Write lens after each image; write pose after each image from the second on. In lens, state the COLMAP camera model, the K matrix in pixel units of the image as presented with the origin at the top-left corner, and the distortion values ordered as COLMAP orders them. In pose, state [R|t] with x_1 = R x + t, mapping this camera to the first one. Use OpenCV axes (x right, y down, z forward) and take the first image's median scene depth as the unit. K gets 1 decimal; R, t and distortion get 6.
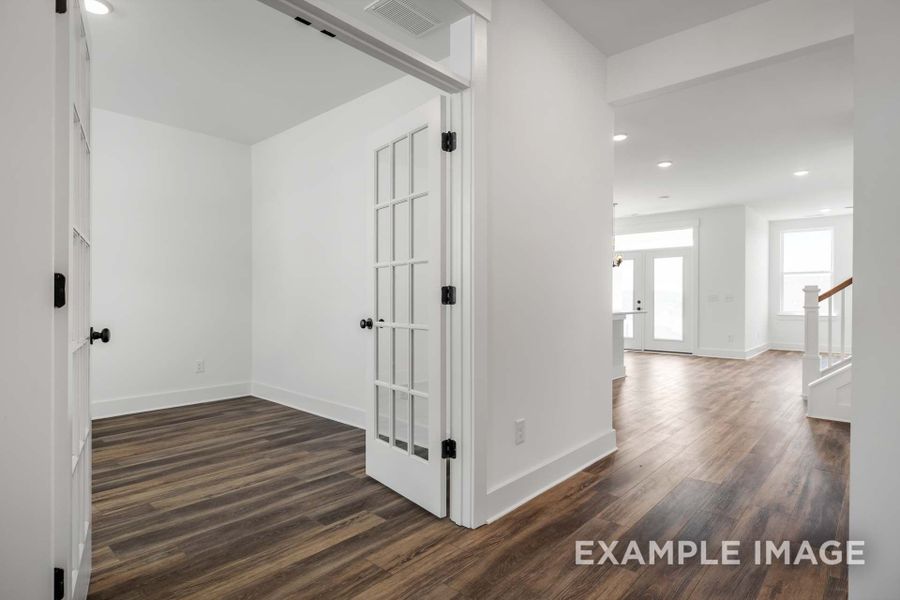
lens RADIAL K [[471.1, 0, 459.2], [0, 471.1, 299.6], [0, 0, 1]] dist [0.003539, 0.000361]
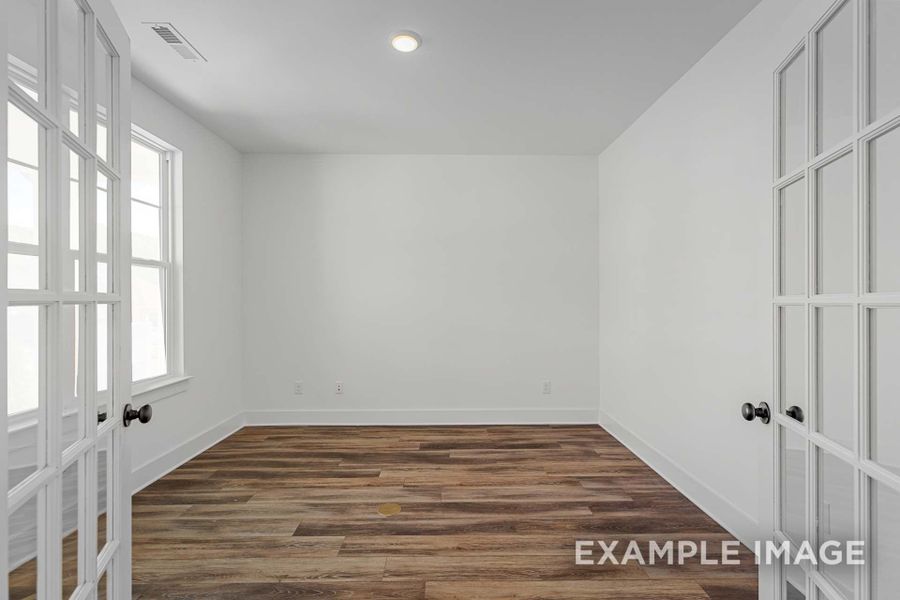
lens RADIAL K [[428.3, 0, 453.3], [0, 428.3, 299.6], [0, 0, 1]] dist [0.000929, 0.000104]
pose [[0.677879, 0.001509, -0.735172, -0.049036], [-0.003248, 0.999994, -0.000943, -0.061947], [0.735166, 0.003027, 0.677880, 0.432604]]
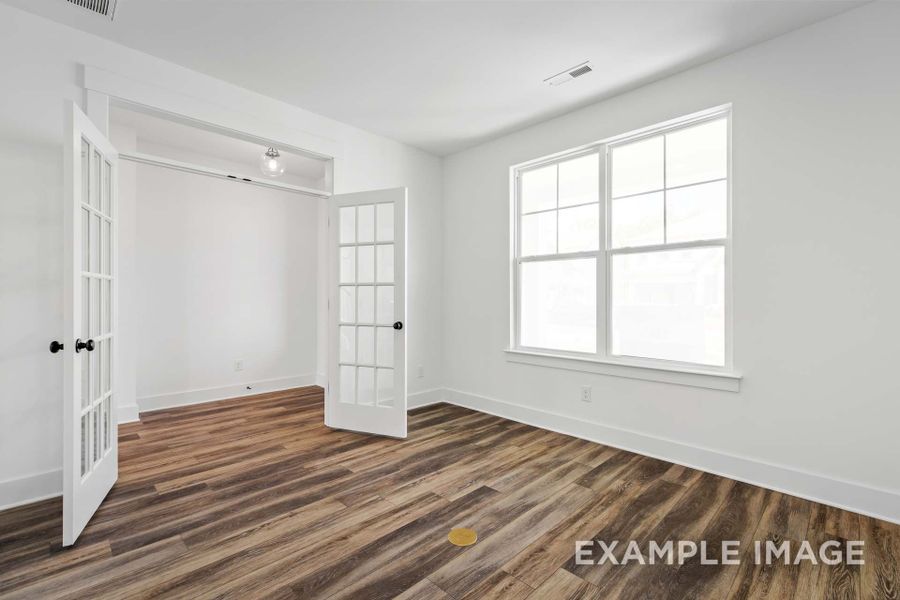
lens RADIAL K [[395.8, 0, 449.2], [0, 395.8, 300.5], [0, 0, 1]] dist [0.000568, -0.000108]
pose [[-0.997071, -0.001489, 0.076469, -0.798089], [-0.001285, 0.999995, 0.002720, -0.021640], [-0.076473, 0.002614, -0.997068, 1.561607]]
